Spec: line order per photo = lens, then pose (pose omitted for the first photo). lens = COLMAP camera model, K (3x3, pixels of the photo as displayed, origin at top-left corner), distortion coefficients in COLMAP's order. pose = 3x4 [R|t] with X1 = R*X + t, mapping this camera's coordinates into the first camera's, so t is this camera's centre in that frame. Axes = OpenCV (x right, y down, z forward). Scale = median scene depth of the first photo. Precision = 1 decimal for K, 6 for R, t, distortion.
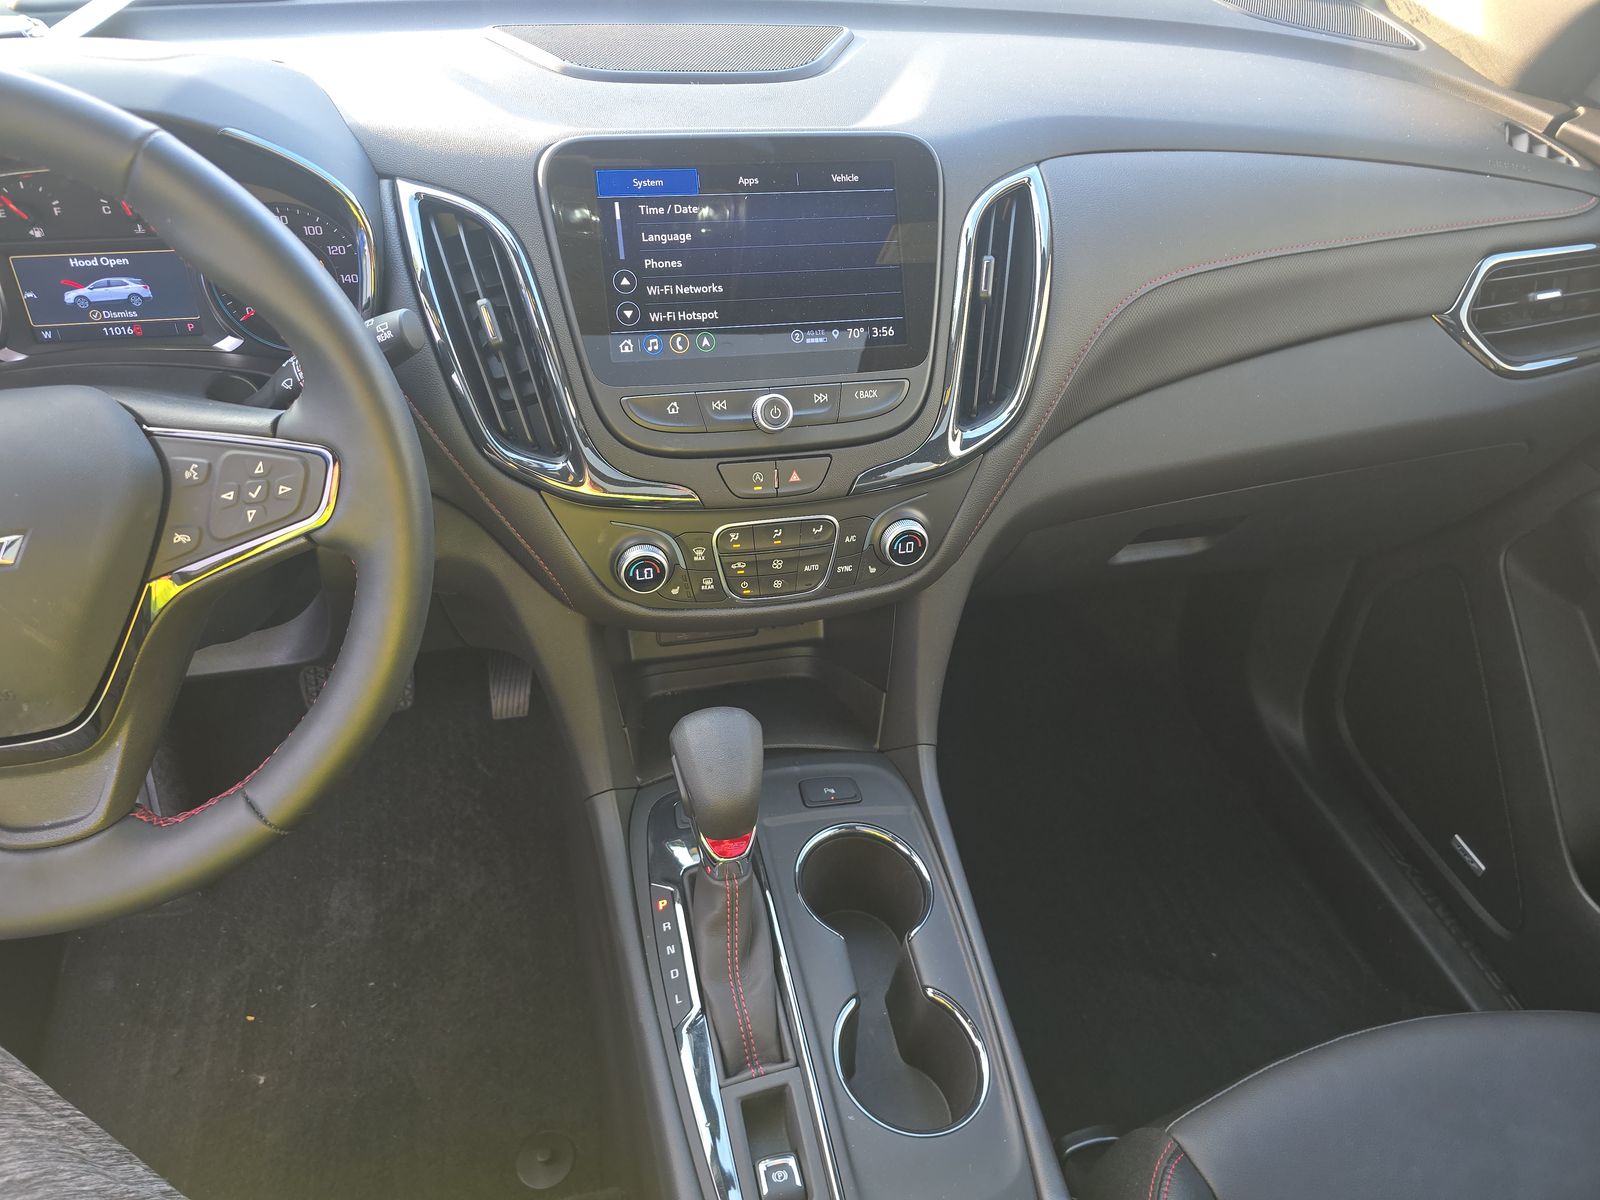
lens RADIAL K [[1044.5, 0, 801.6], [0, 1044.5, 571.3], [0, 0, 1]] dist [0.024492, -0.030941]
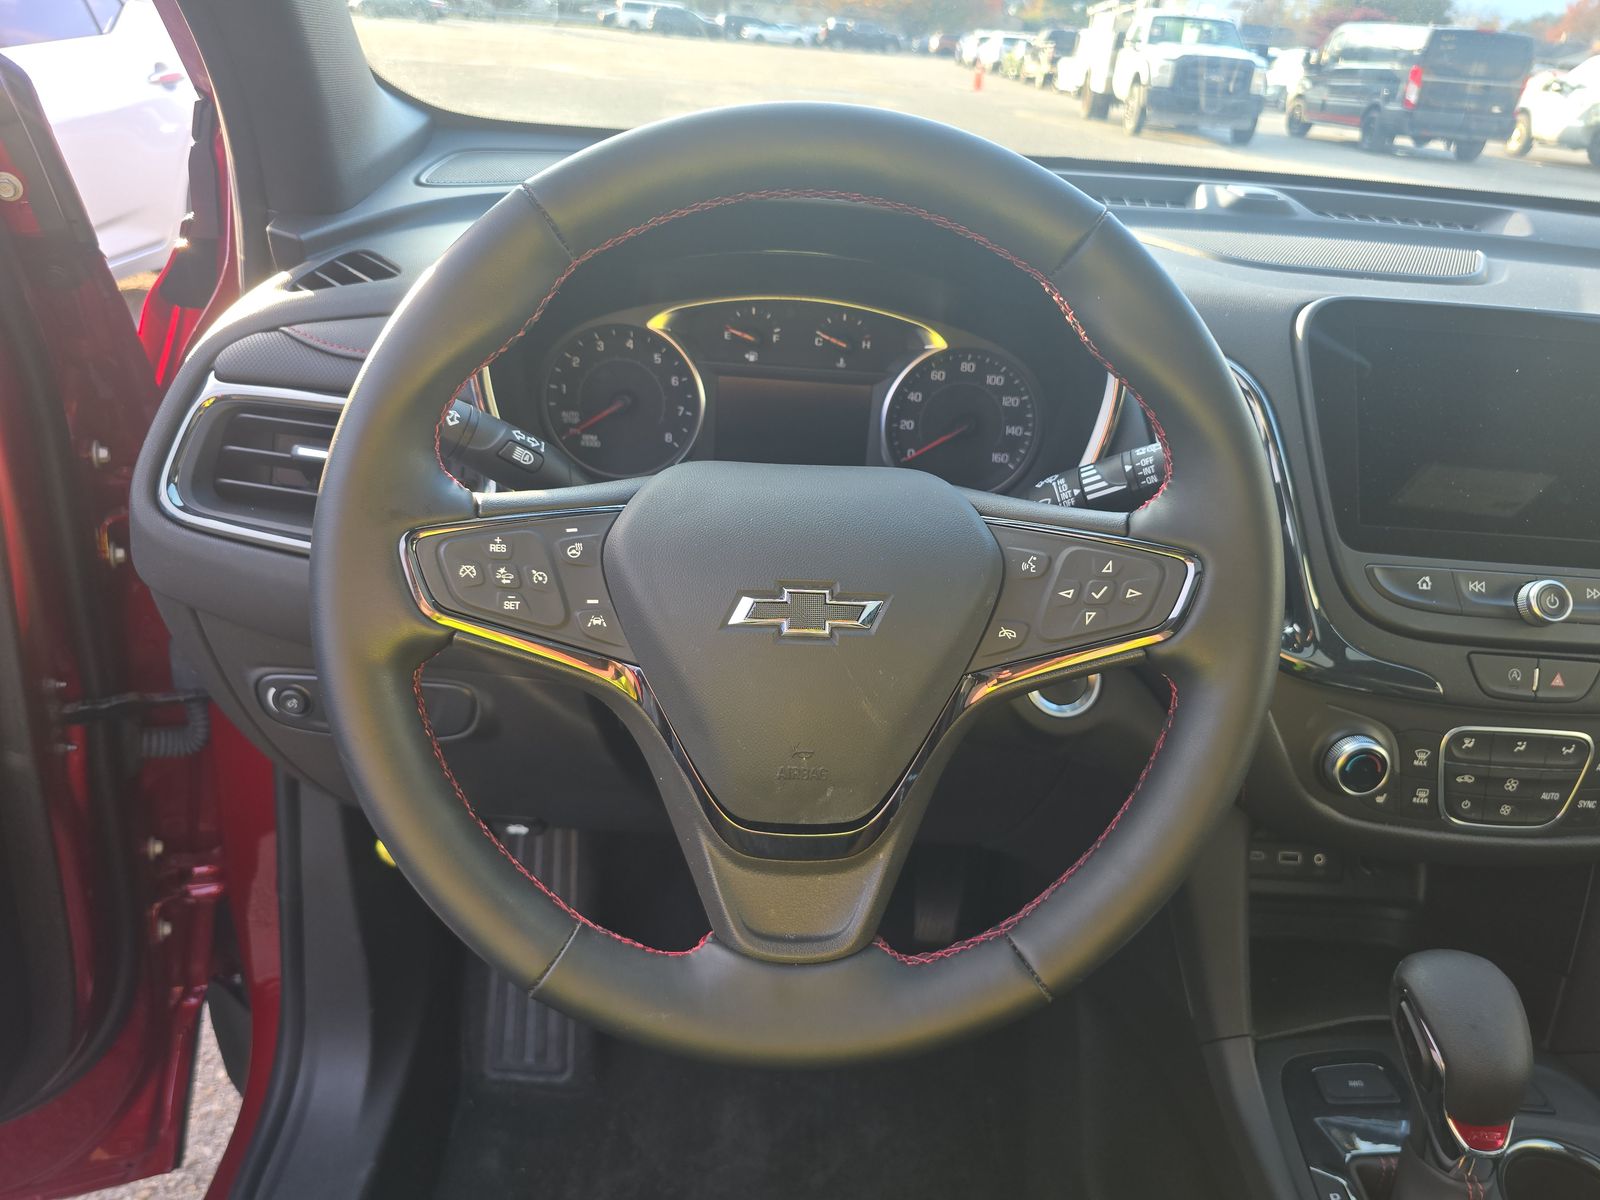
lens RADIAL K [[1044.5, 0, 801.6], [0, 1044.5, 571.3], [0, 0, 1]] dist [0.024492, -0.030941]
pose [[0.973169, 0.107566, -0.203399, -0.431861], [-0.155153, 0.959562, -0.234879, 0.116587], [0.169909, 0.260135, 0.950506, 0.067254]]
